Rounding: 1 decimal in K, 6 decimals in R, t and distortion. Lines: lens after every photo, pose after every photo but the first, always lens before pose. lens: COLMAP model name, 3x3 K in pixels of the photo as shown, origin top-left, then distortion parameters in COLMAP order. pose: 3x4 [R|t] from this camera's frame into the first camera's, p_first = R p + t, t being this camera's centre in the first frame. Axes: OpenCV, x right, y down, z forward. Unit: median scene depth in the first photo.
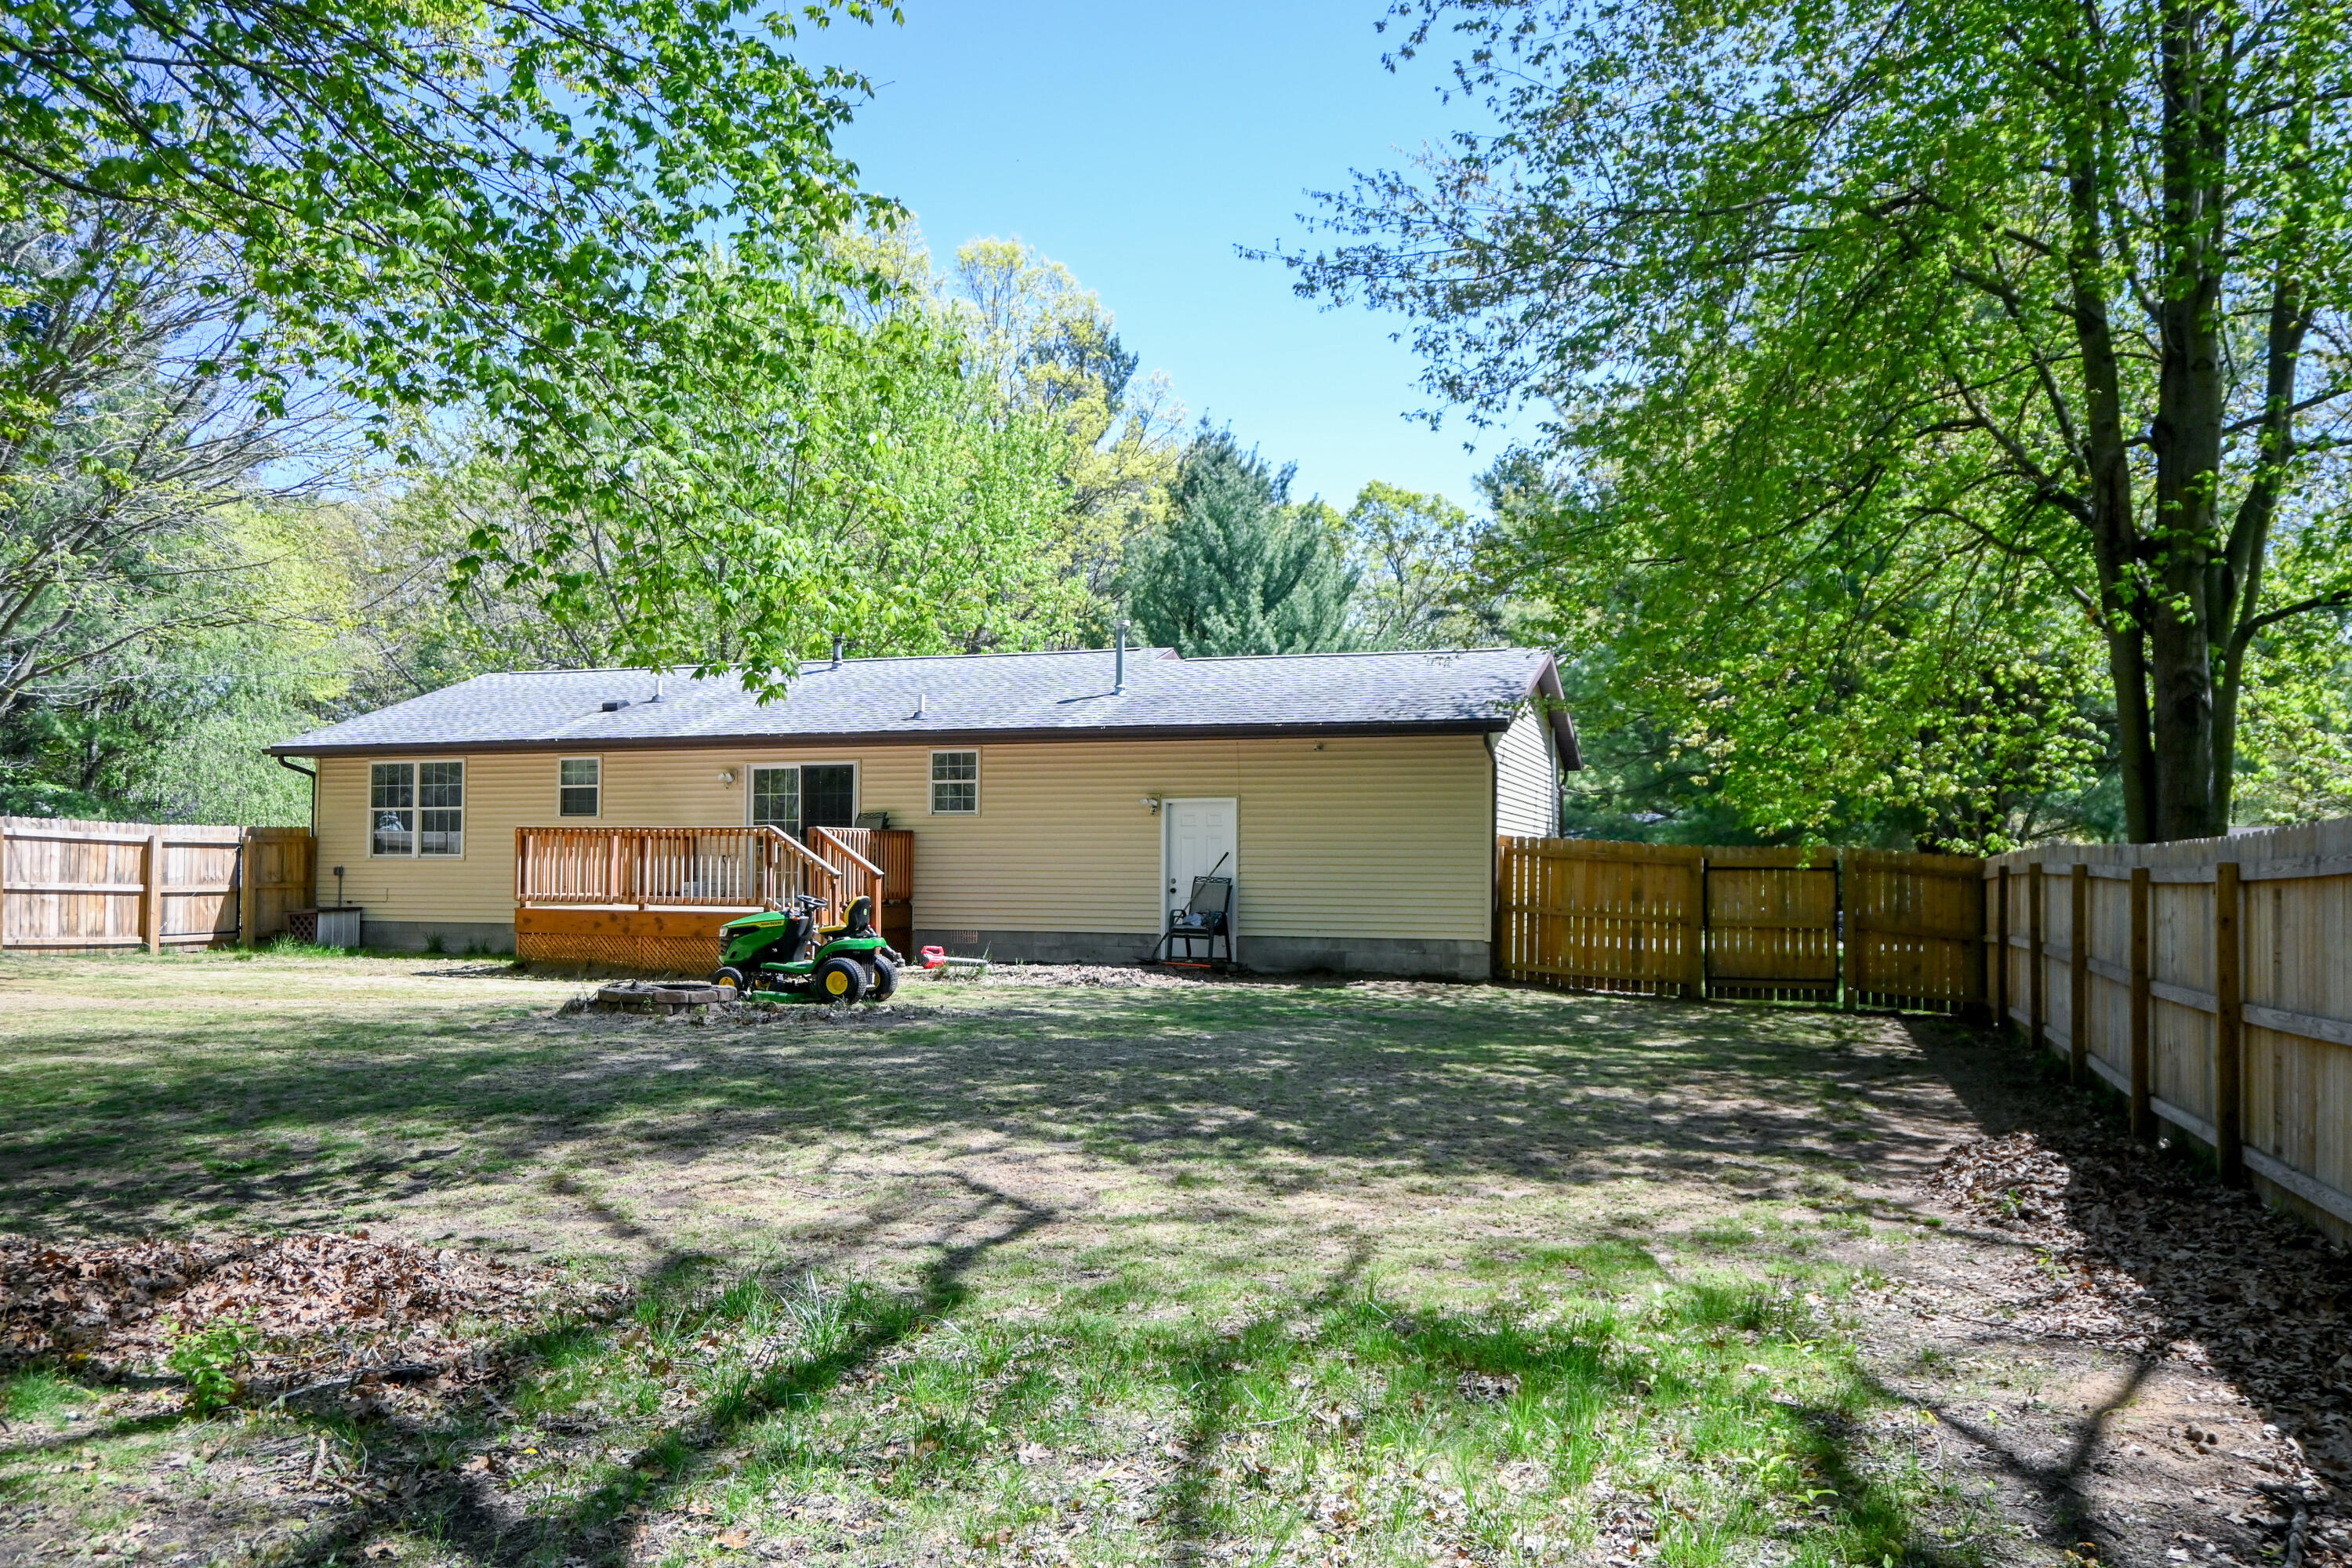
lens RADIAL K [[2094.2, 0, 1176.0], [0, 2094.2, 784.0], [0, 0, 1]] dist [-0.008035, -0.001482]
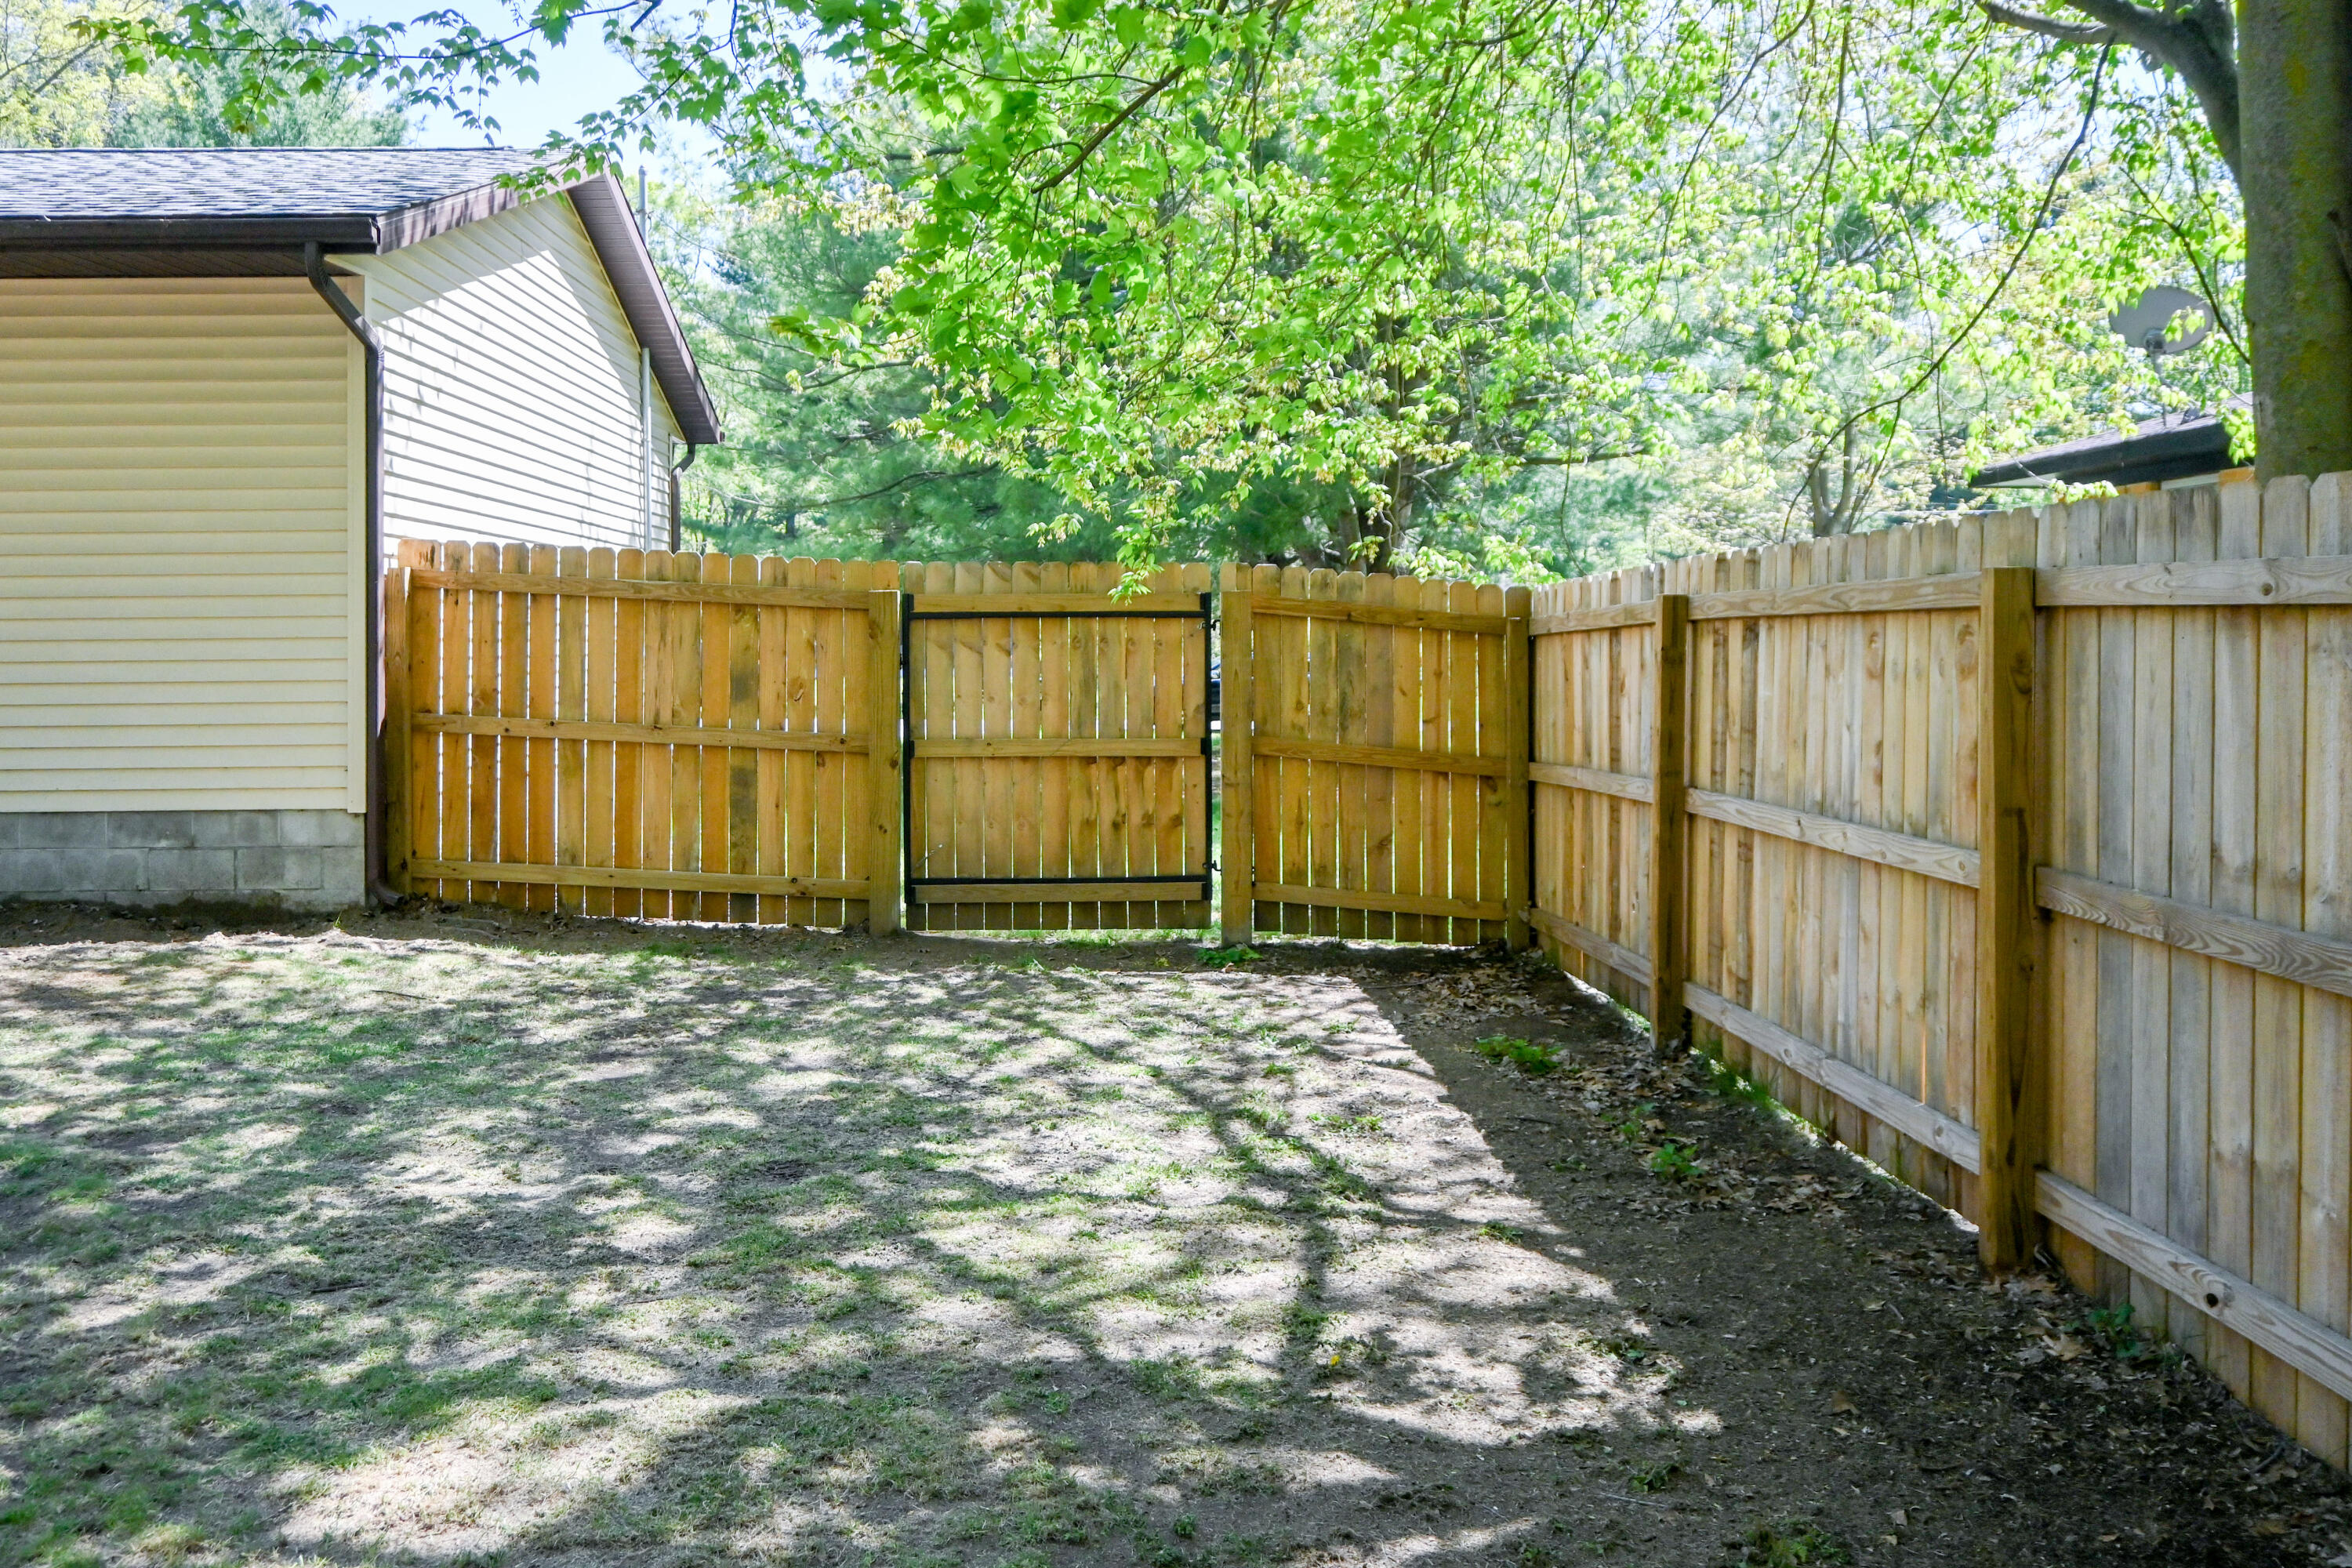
lens RADIAL K [[2094.2, 0, 1176.0], [0, 2094.2, 784.0], [0, 0, 1]] dist [-0.008035, -0.001482]
pose [[0.947119, -0.037957, 0.318628, 0.155733], [-0.001792, 0.992338, 0.123540, 0.019725], [-0.320876, -0.117579, 0.939794, 0.537600]]
